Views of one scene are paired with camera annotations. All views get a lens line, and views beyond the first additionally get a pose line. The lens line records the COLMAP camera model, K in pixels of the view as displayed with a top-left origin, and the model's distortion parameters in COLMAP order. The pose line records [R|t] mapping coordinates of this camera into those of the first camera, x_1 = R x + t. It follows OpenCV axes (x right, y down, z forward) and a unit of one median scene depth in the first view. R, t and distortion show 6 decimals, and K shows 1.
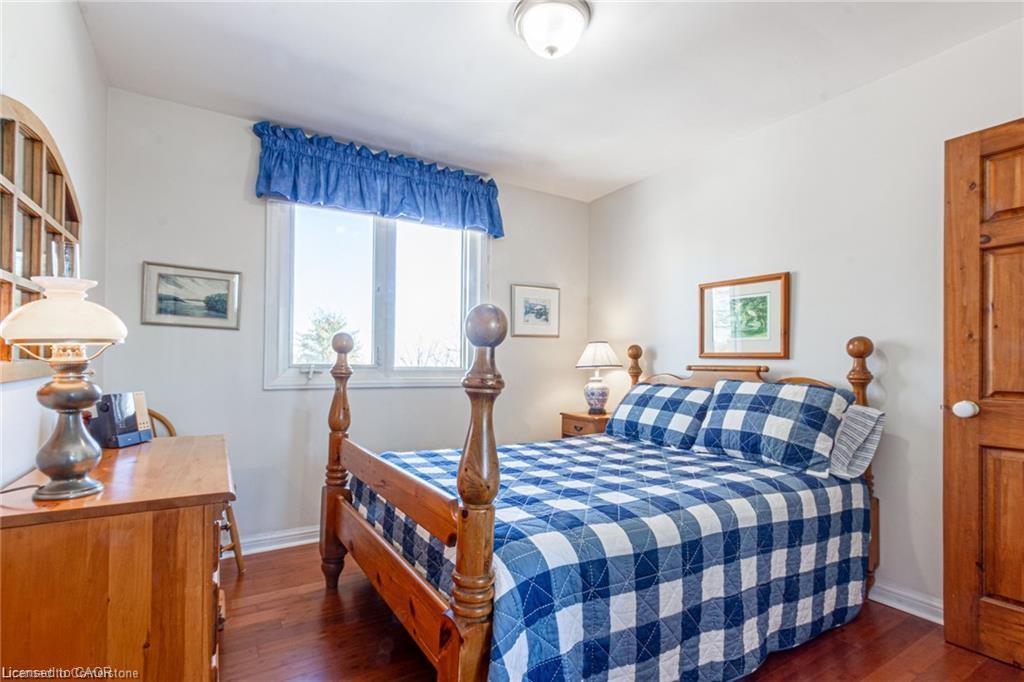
lens RADIAL K [[486.2, 0, 511.9], [0, 486.2, 352.9], [0, 0, 1]] dist [0.000497, 0.000539]
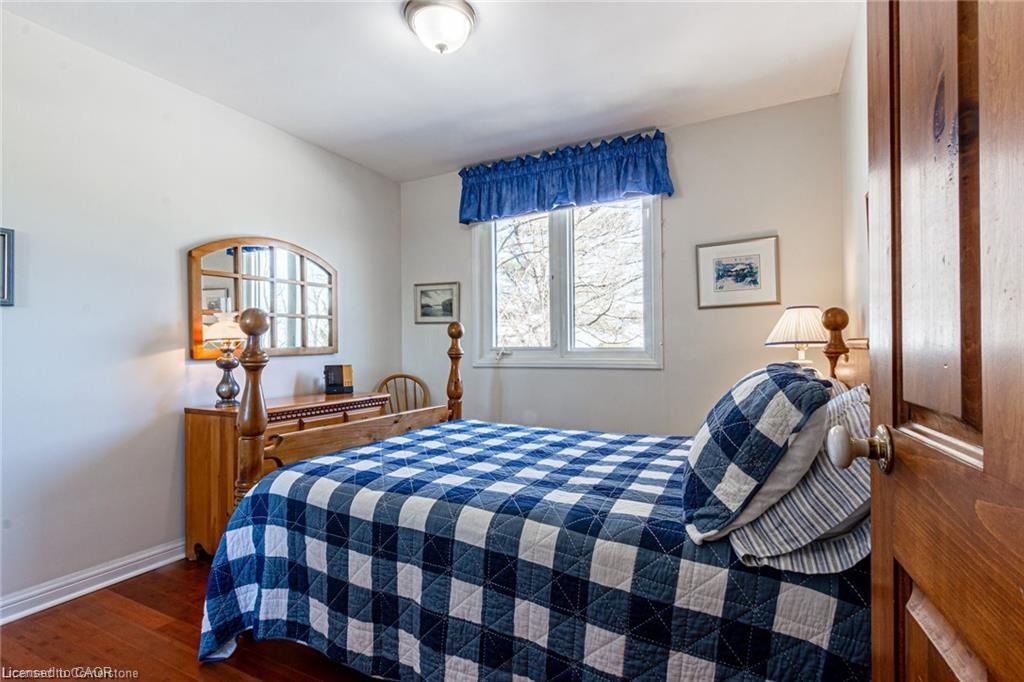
lens RADIAL K [[504.1, 0, 512.0], [0, 504.1, 341.0], [0, 0, 1]] dist [-0.001462, 0.000428]
pose [[0.502377, -0.025145, -0.864283, 0.779106], [0.035365, 0.999338, -0.008518, 0.021360], [0.863925, -0.026286, 0.502934, 0.409457]]
